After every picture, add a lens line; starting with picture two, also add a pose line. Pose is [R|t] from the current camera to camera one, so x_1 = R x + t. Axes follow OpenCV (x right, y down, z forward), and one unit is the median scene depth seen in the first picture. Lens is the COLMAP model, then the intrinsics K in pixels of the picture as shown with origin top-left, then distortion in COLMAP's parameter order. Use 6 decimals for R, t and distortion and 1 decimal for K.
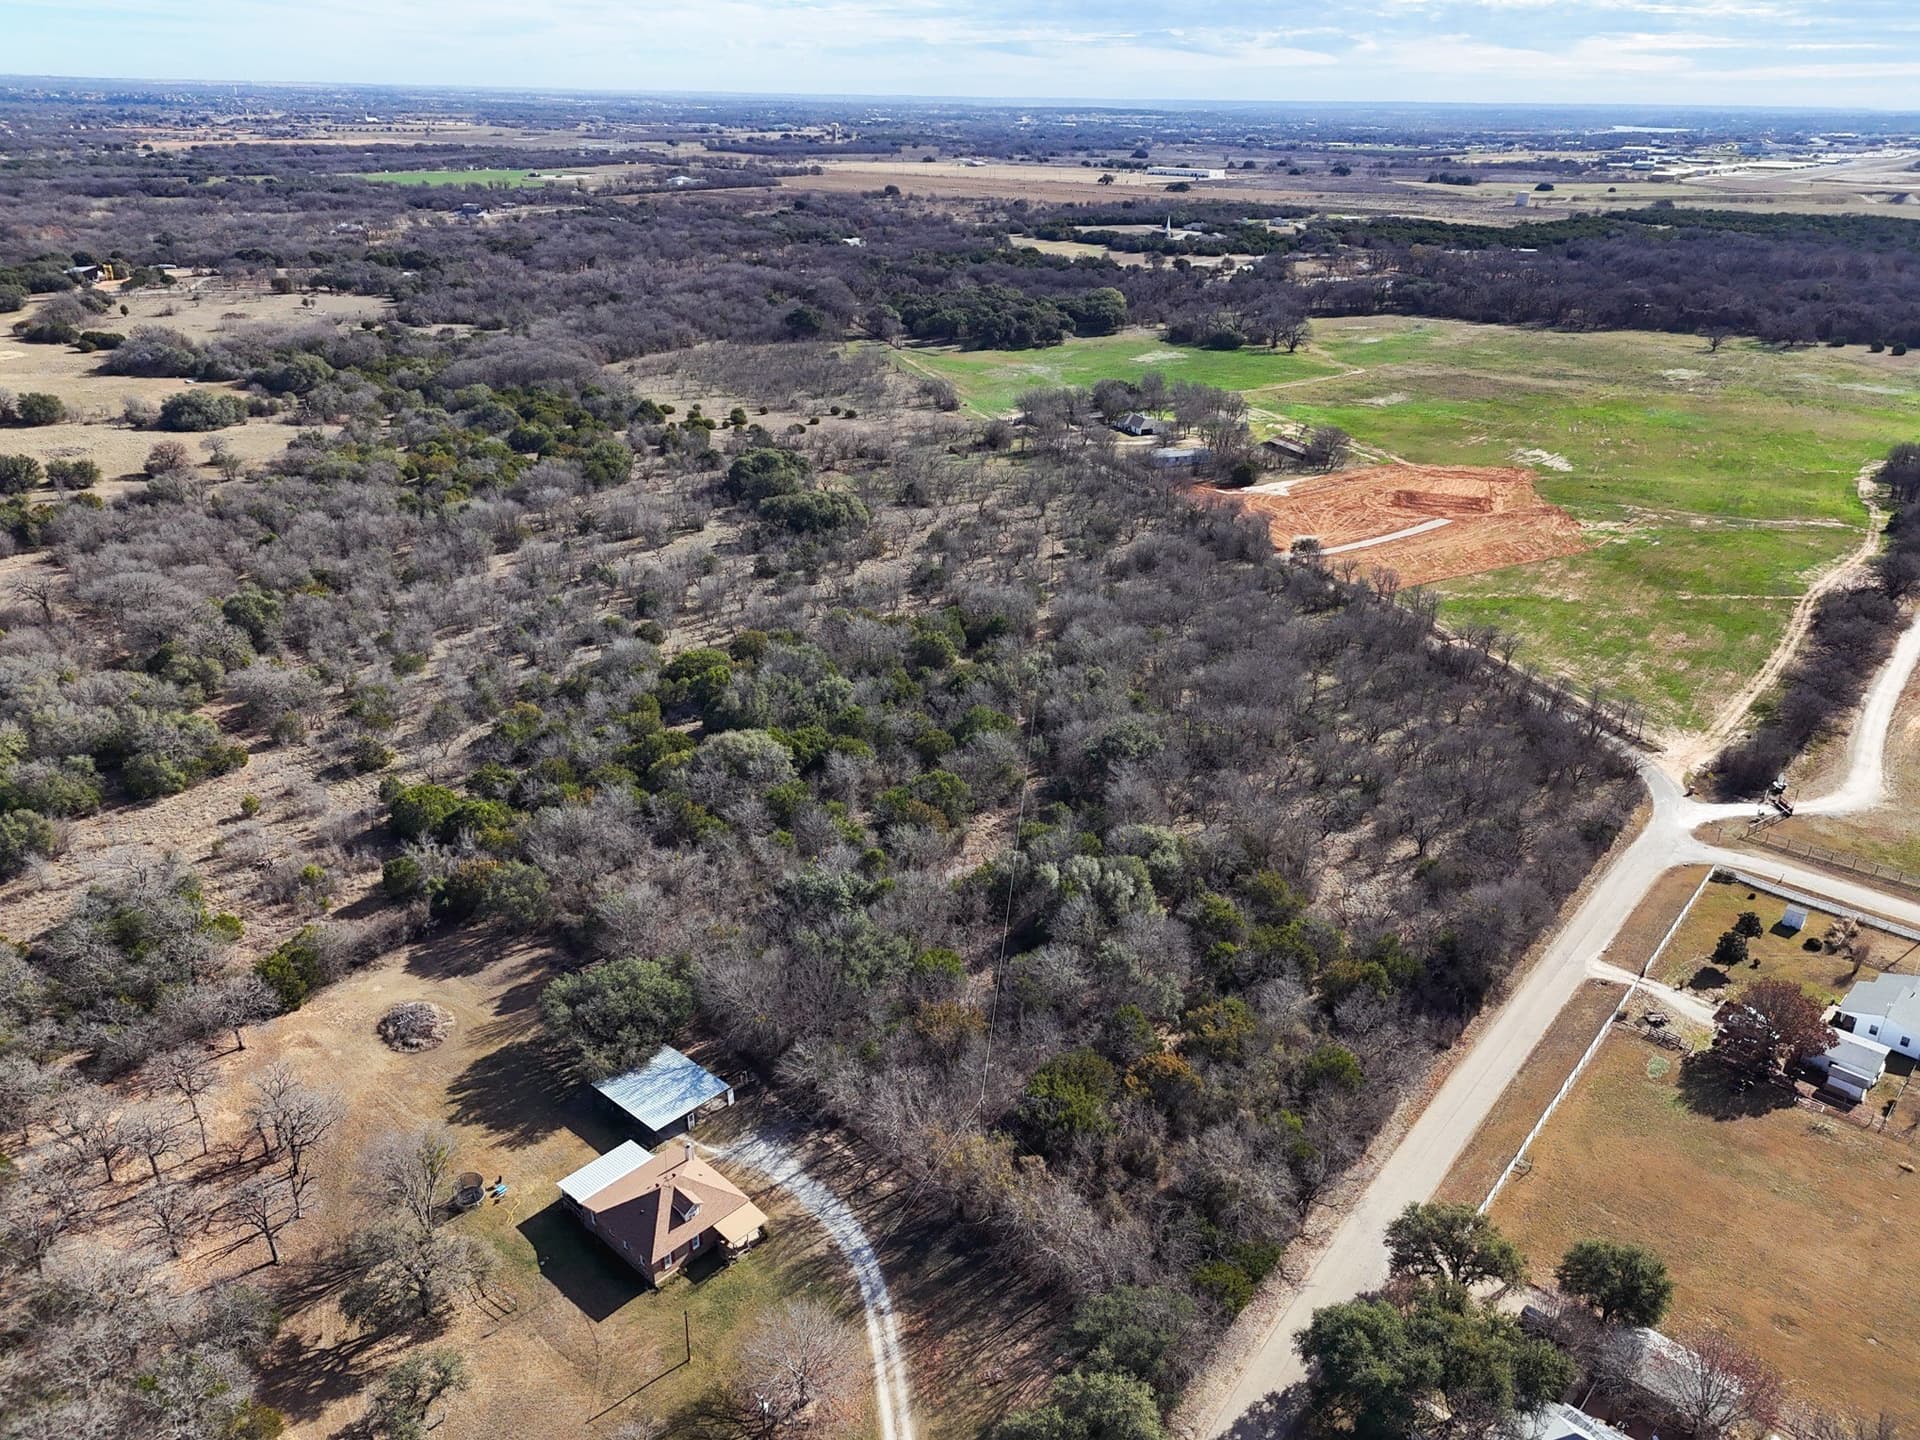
lens RADIAL K [[1387.8, 0, 963.2], [0, 1387.8, 721.9], [0, 0, 1]] dist [0.054728, -0.051782]
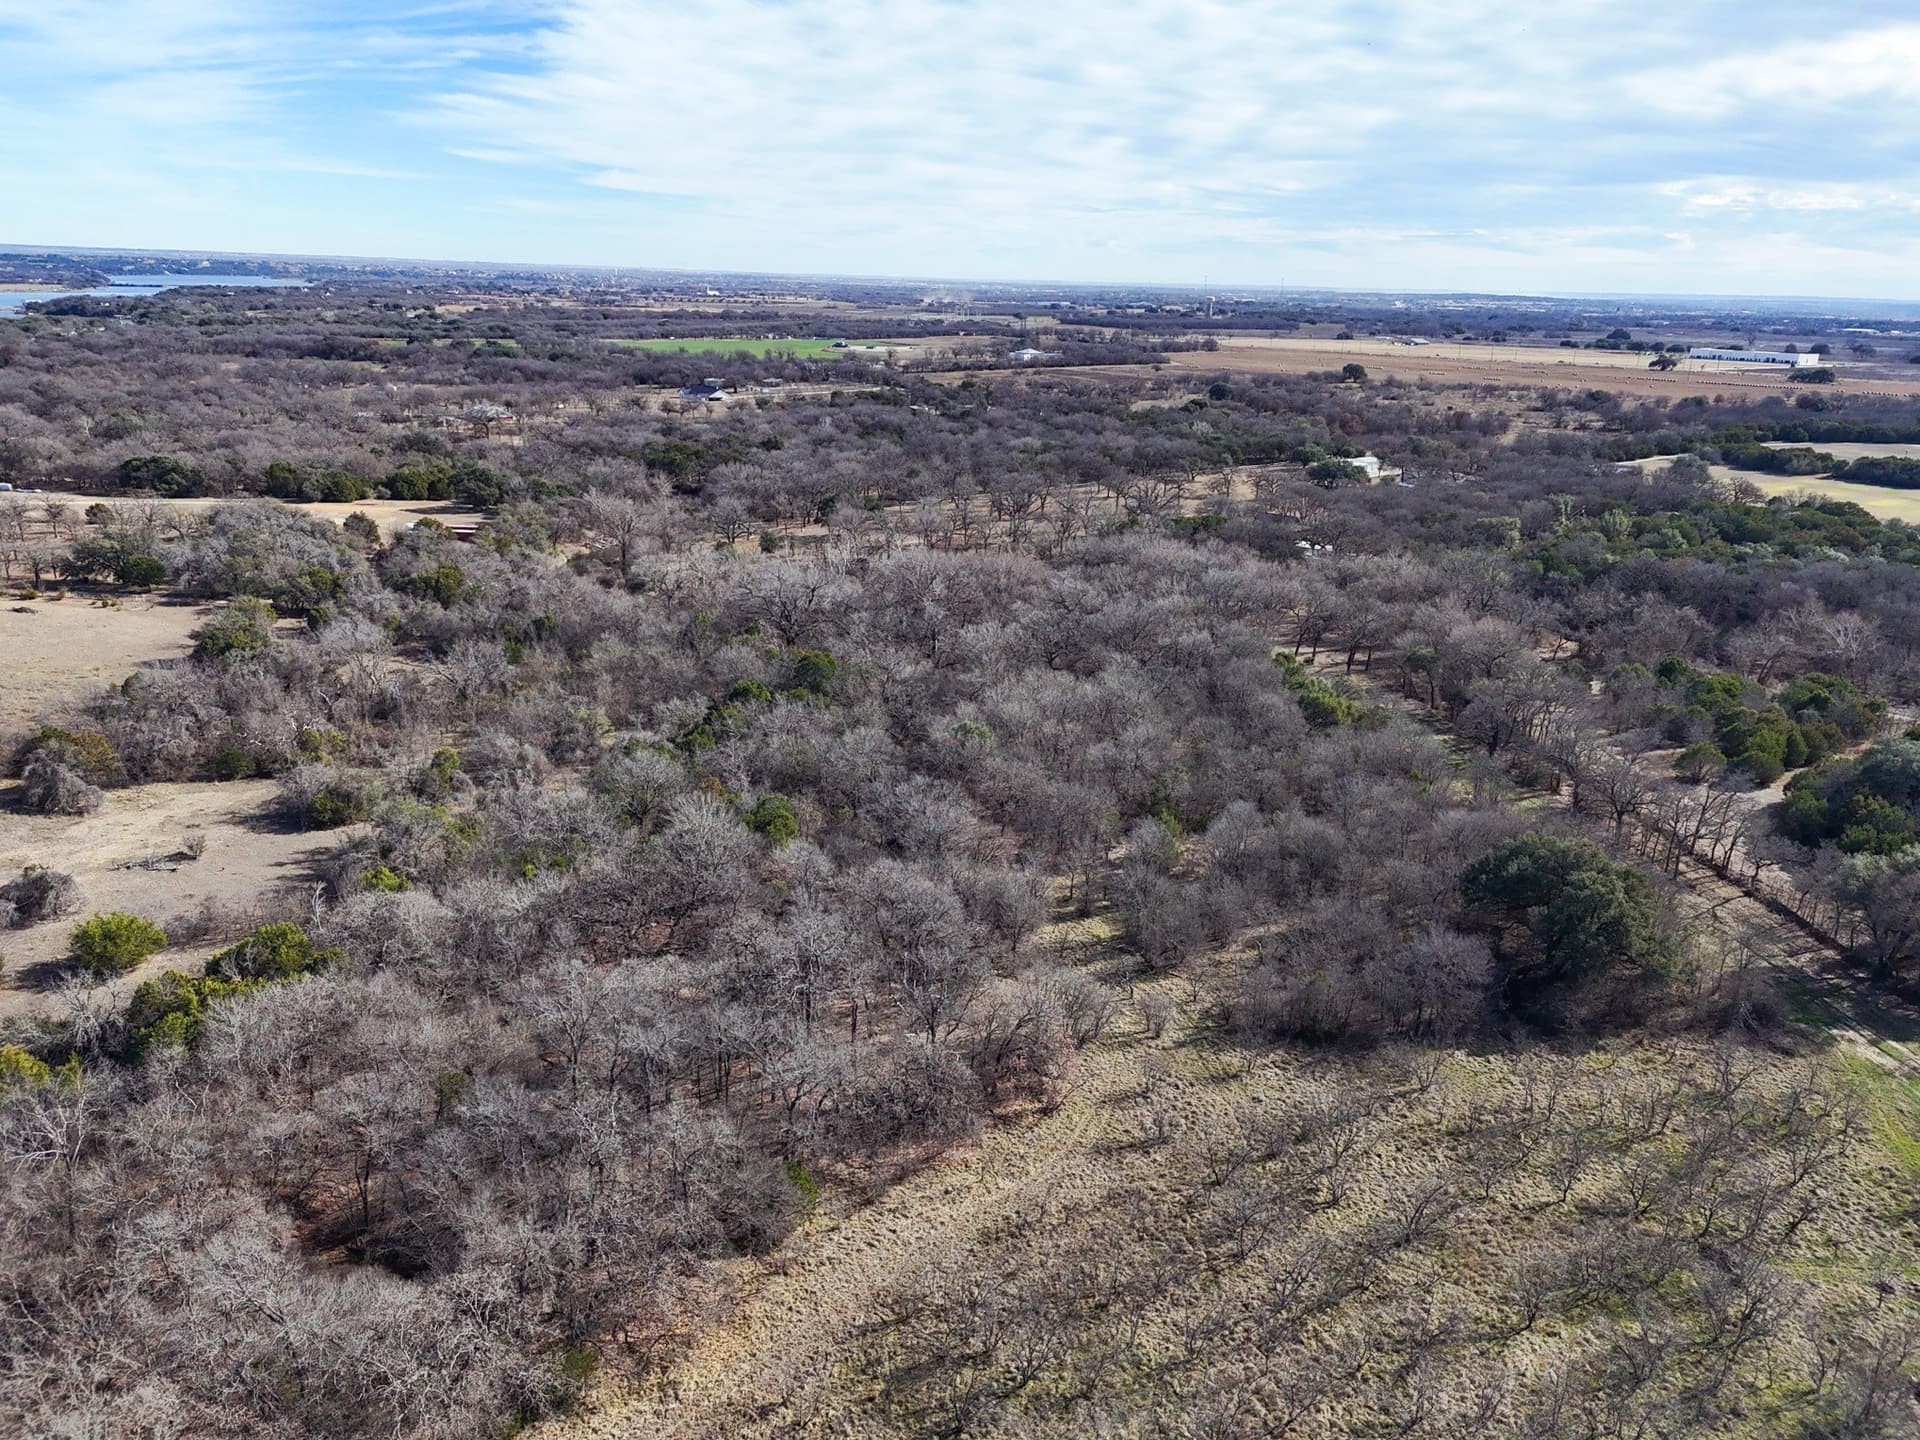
lens RADIAL K [[1387.8, 0, 961.4], [0, 1387.8, 723.8], [0, 0, 1]] dist [0.054728, -0.051782]
pose [[0.974023, 0.077300, -0.212845, -0.380438], [-0.101706, 0.989129, -0.106203, -0.669364], [0.202322, 0.125092, 0.971297, 1.799060]]
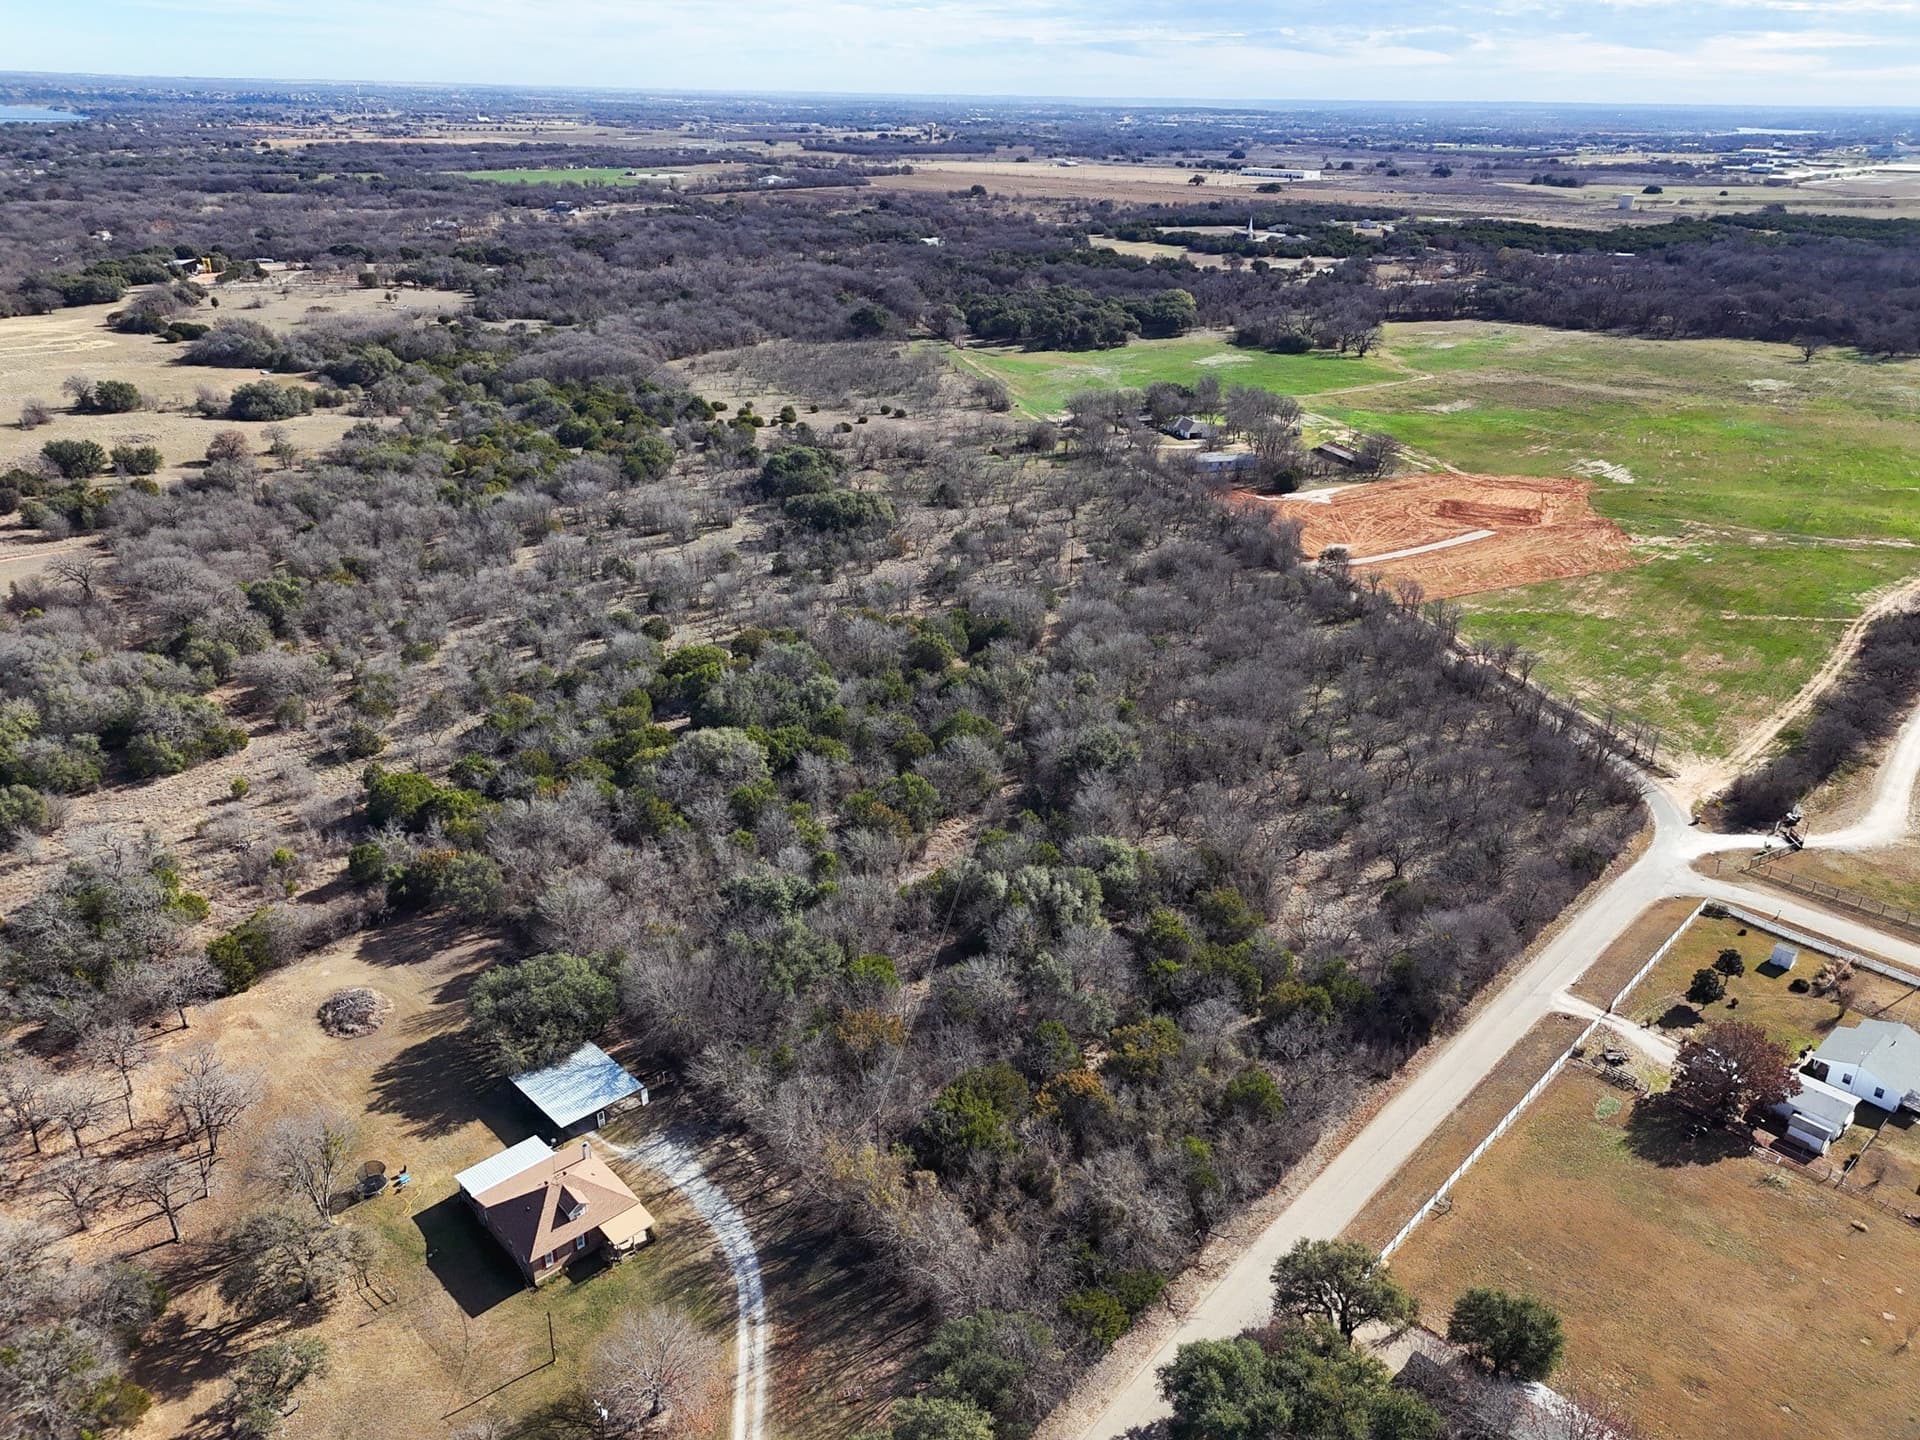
lens RADIAL K [[1387.8, 0, 966.3], [0, 1387.8, 723.8], [0, 0, 1]] dist [0.054728, -0.051782]
pose [[0.997778, 0.028488, -0.060232, 0.056942], [-0.028421, 0.999594, 0.001965, -0.002985], [0.060263, -0.000249, 0.998182, 0.008964]]
